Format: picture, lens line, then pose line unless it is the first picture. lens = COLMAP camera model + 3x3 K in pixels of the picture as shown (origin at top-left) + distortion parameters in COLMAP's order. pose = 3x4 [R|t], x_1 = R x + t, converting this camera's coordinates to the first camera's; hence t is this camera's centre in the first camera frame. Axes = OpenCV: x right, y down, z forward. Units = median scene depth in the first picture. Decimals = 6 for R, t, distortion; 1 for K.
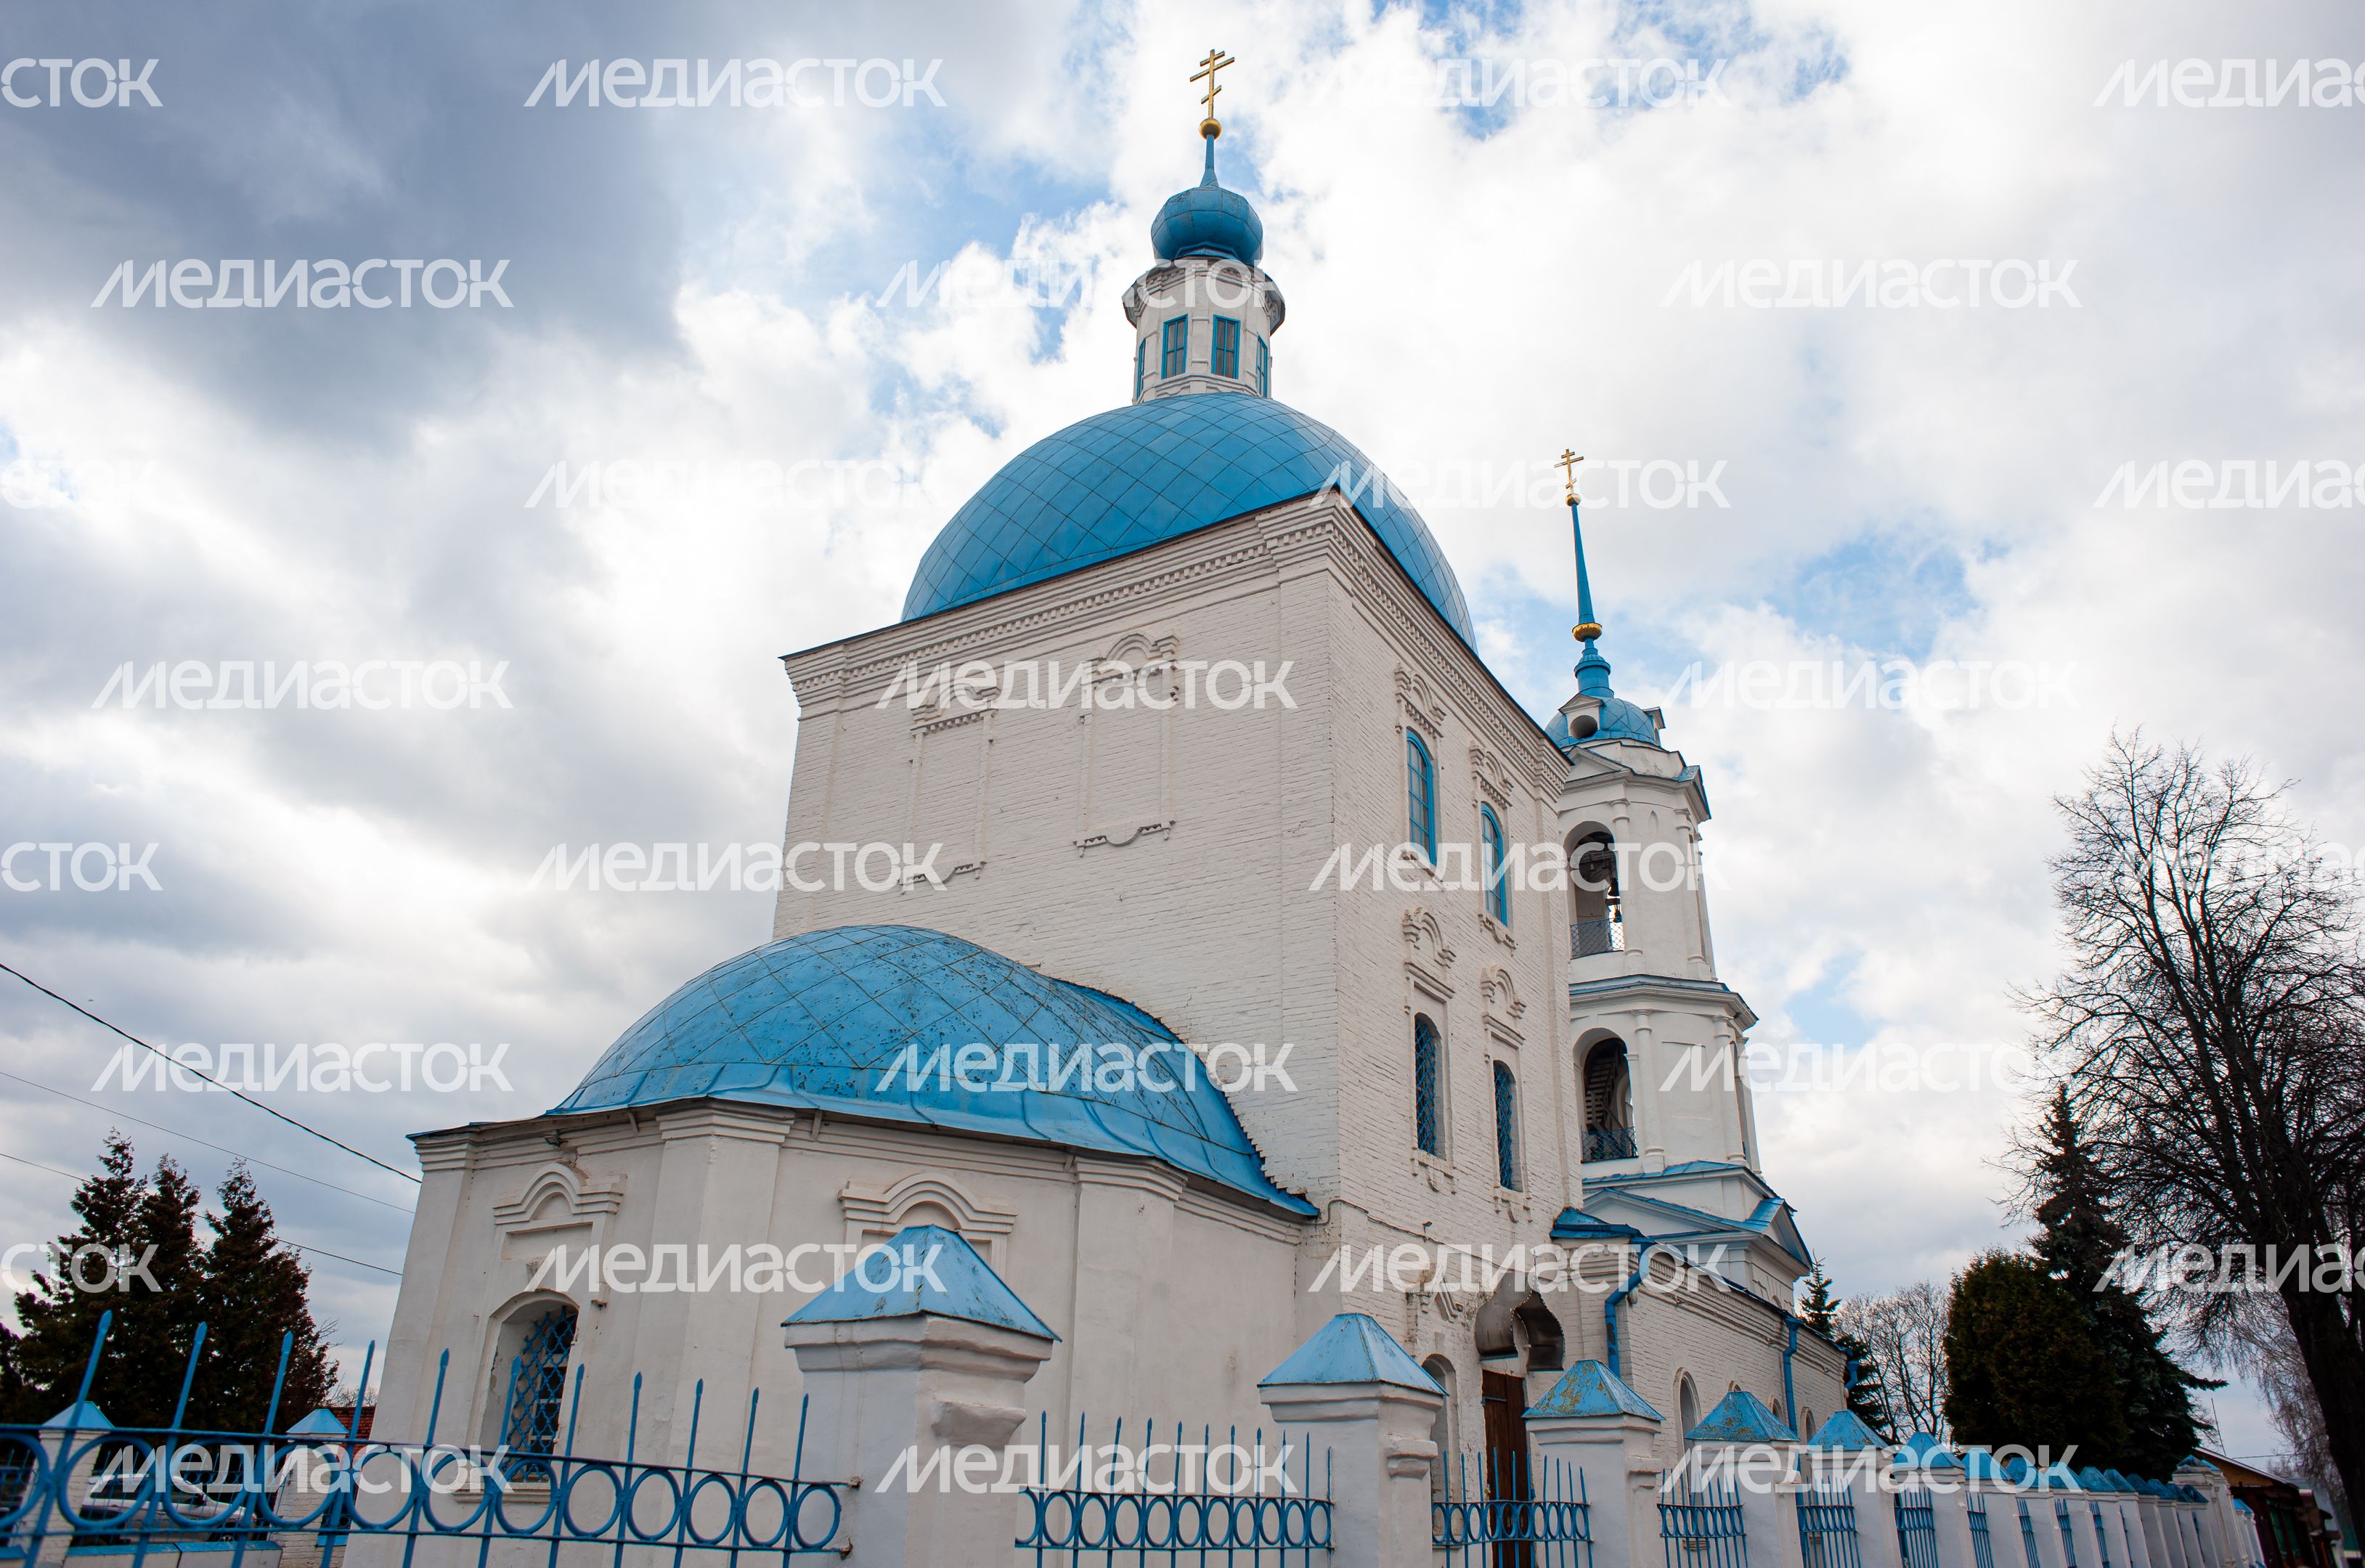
lens RADIAL K [[1597.4, 0, 1192.1], [0, 1597.4, 773.7], [0, 0, 1]] dist [-0.082661, 0.083979]
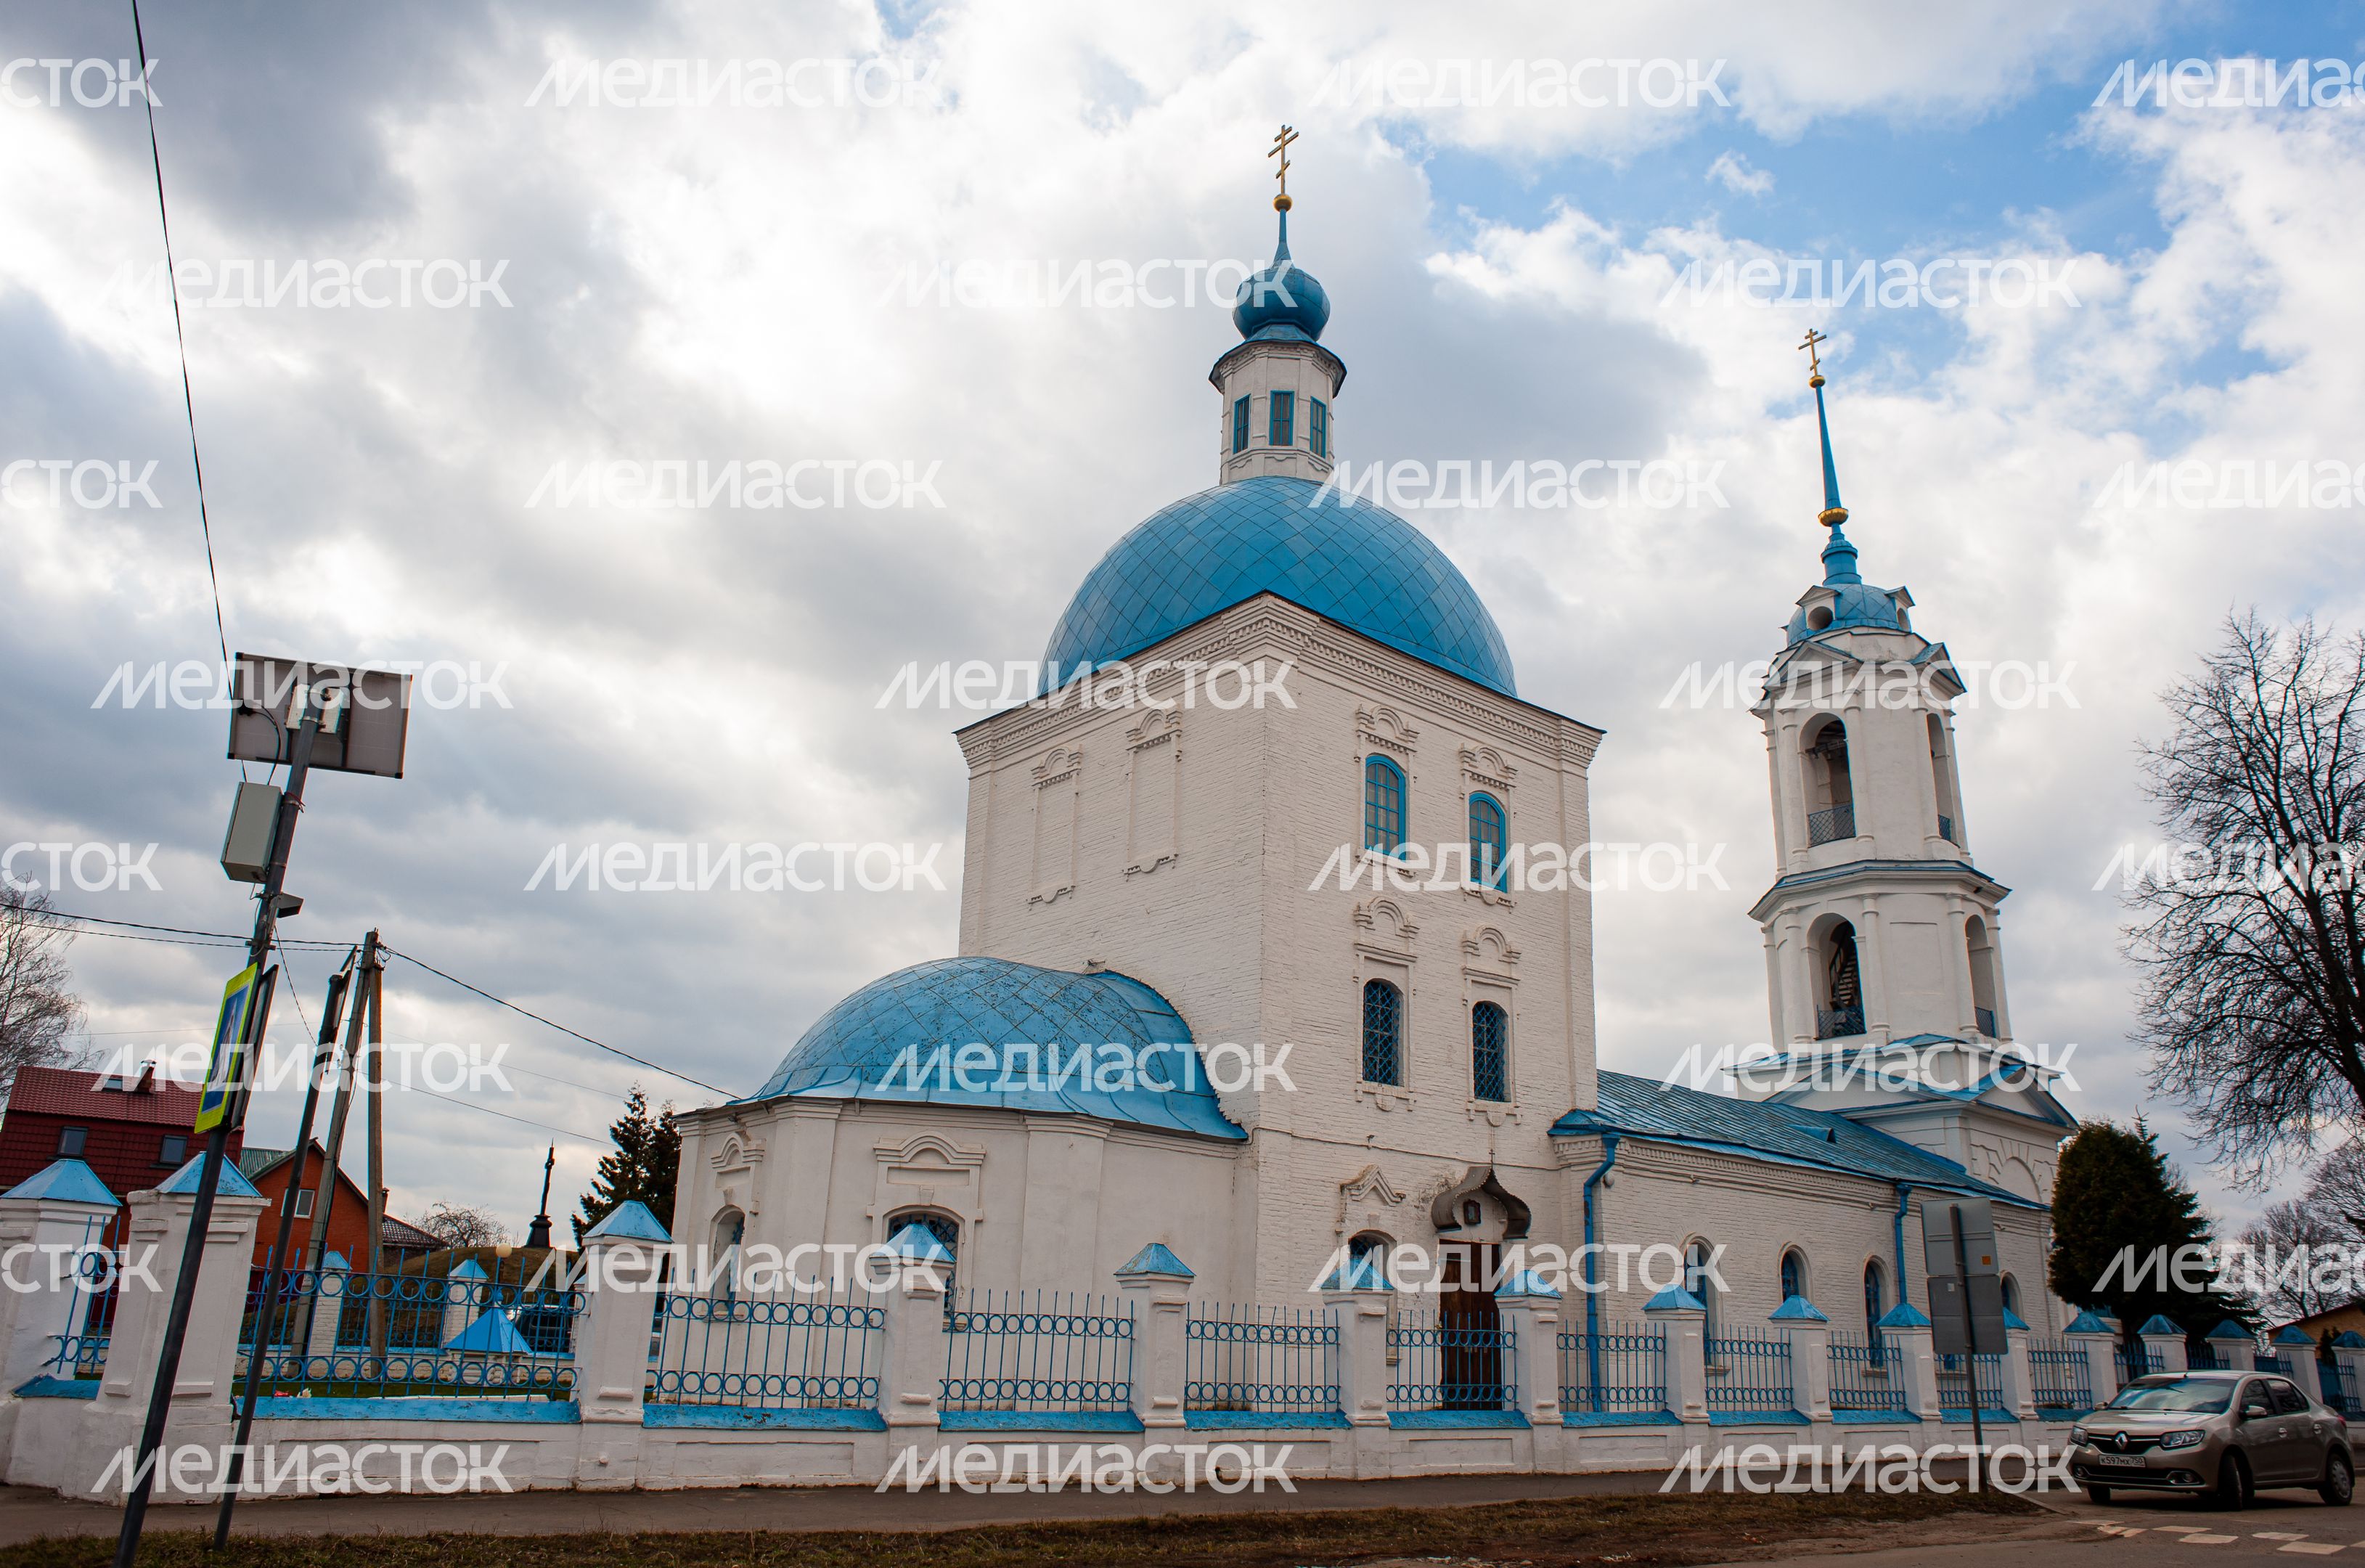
lens RADIAL K [[1659.4, 0, 1196.1], [0, 1659.4, 782.9], [0, 0, 1]] dist [-0.084502, 0.080843]
pose [[0.945988, -0.097508, -0.309192, 0.324301], [0.126533, 0.989107, 0.075206, -0.097801], [0.298491, -0.110267, 0.948021, -0.245799]]
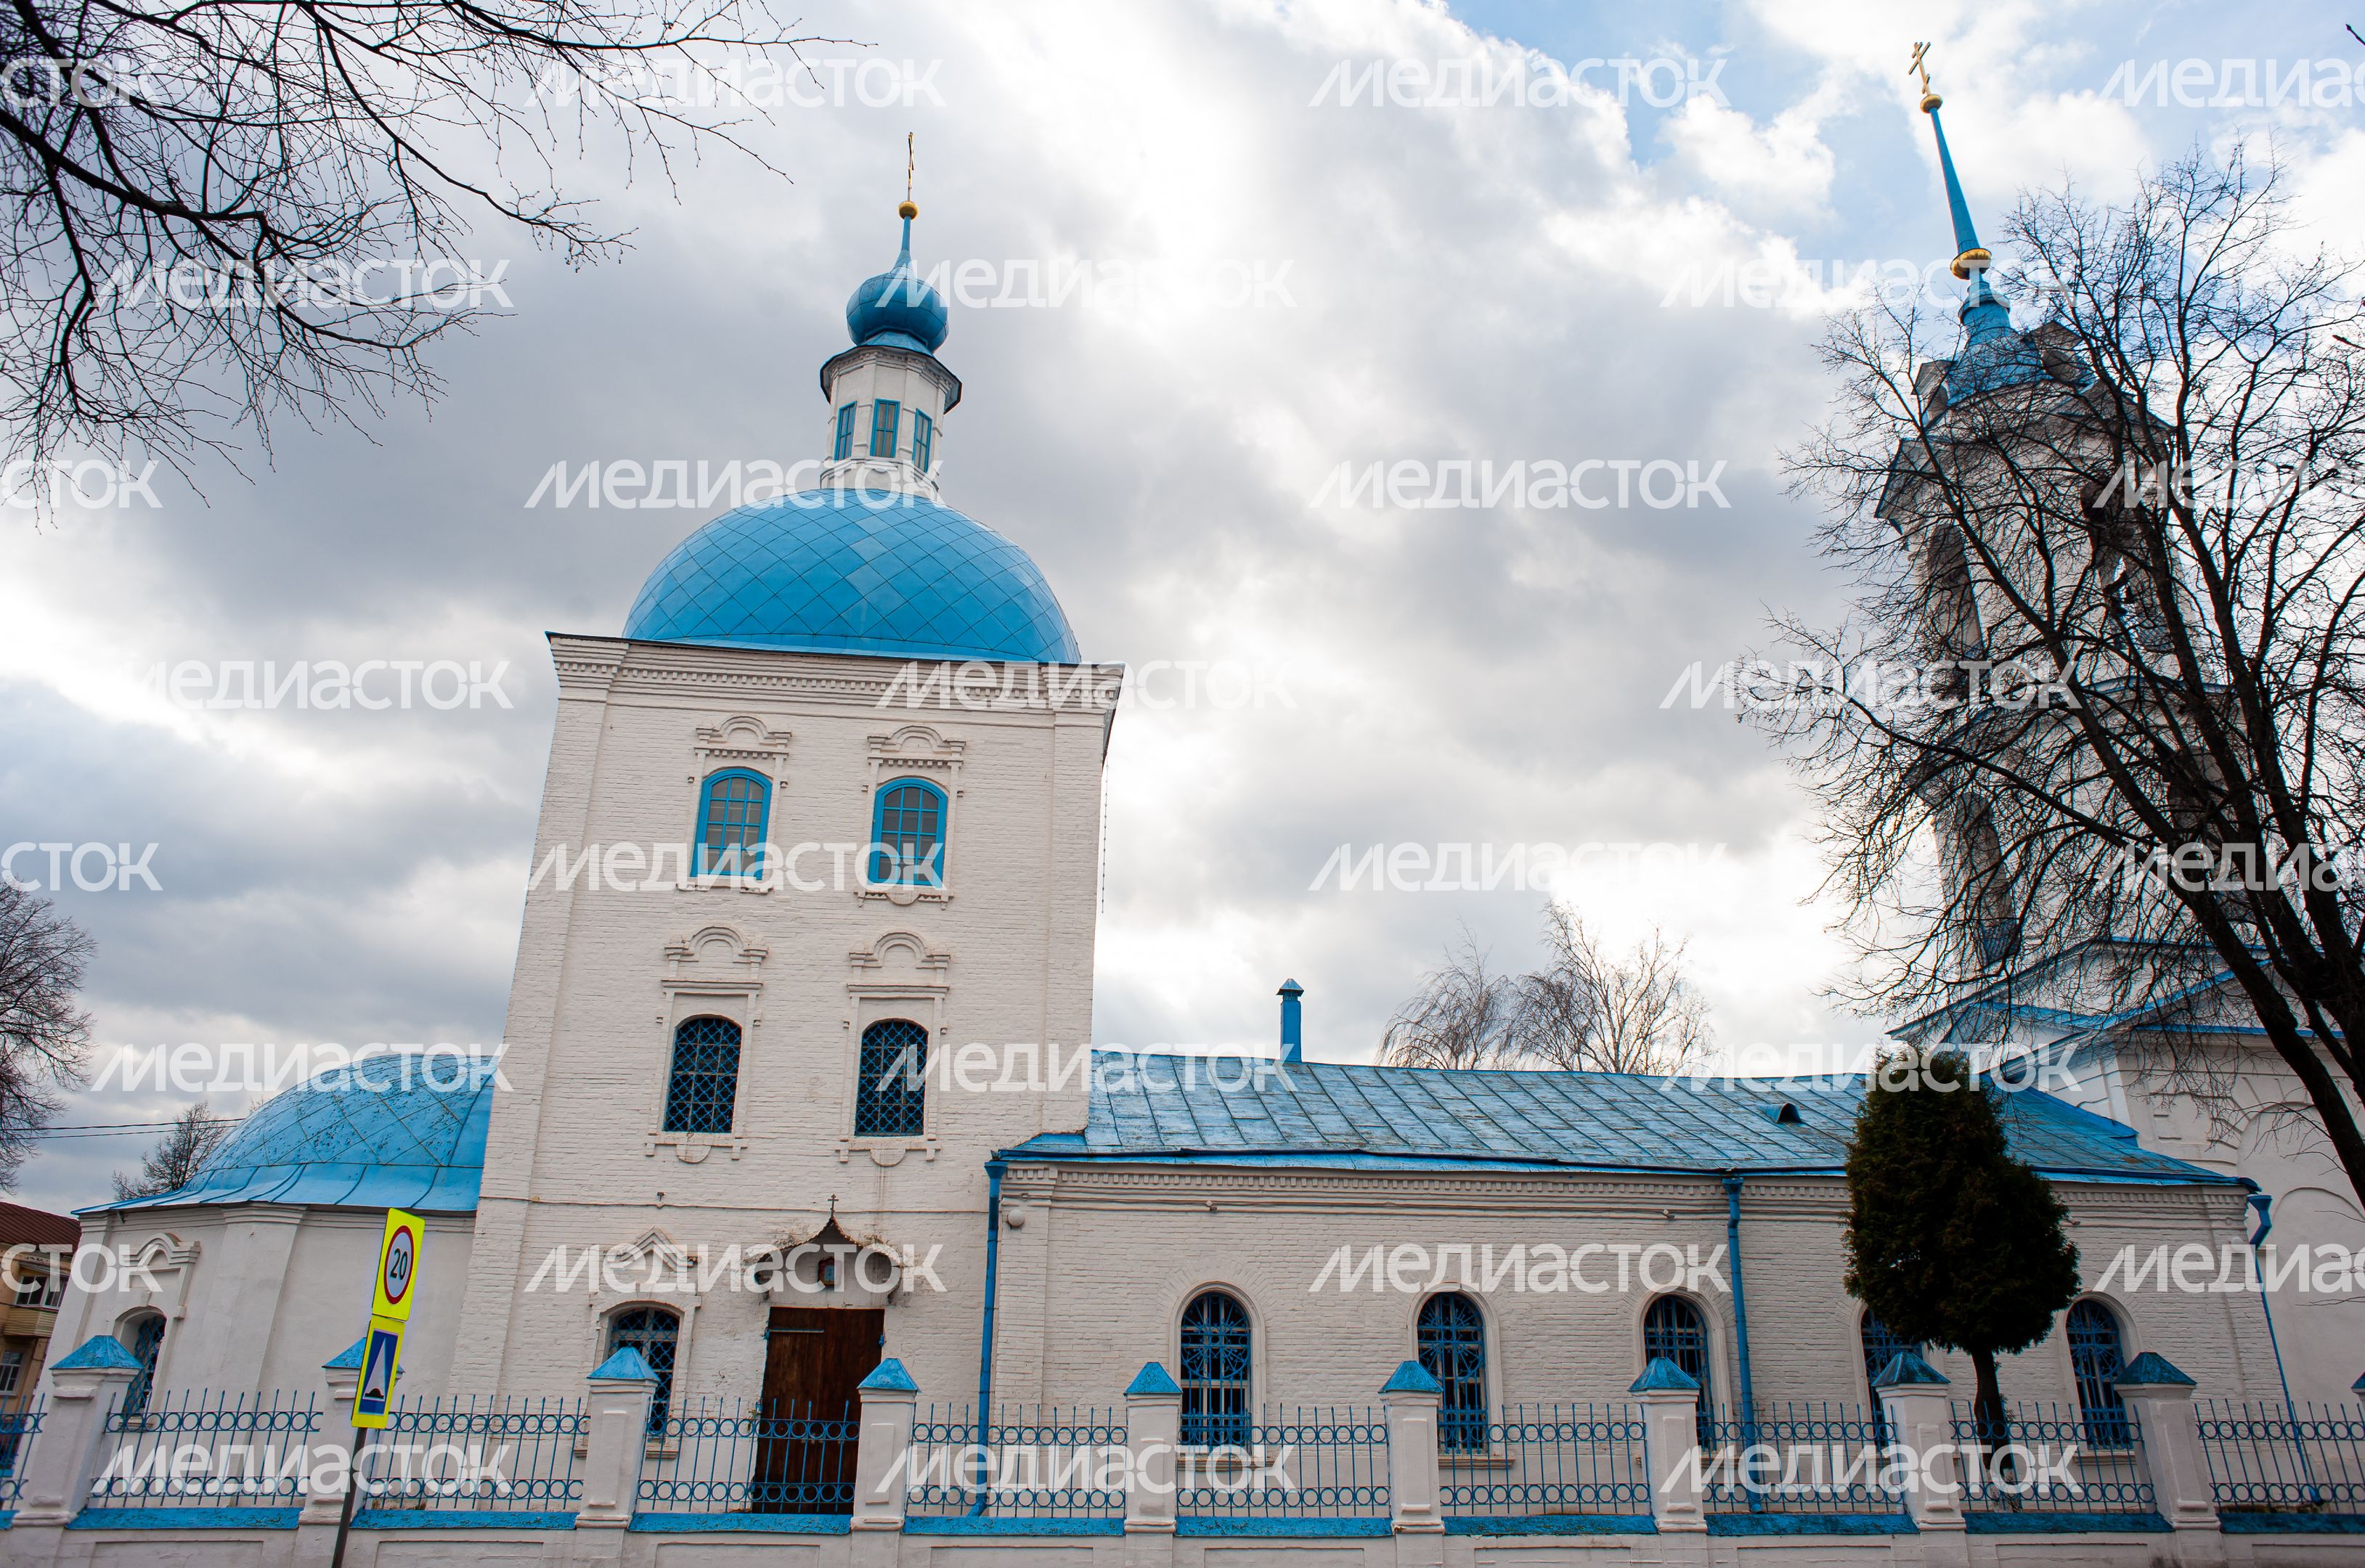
lens RADIAL K [[1640.4, 0, 1182.5], [0, 1640.4, 784.0], [0, 0, 1]] dist [-0.091281, 0.093415]
pose [[0.609546, -0.312928, -0.728375, 0.948791], [0.341969, 0.932705, -0.114535, 0.183730], [0.715200, -0.179267, 0.675538, 0.345076]]
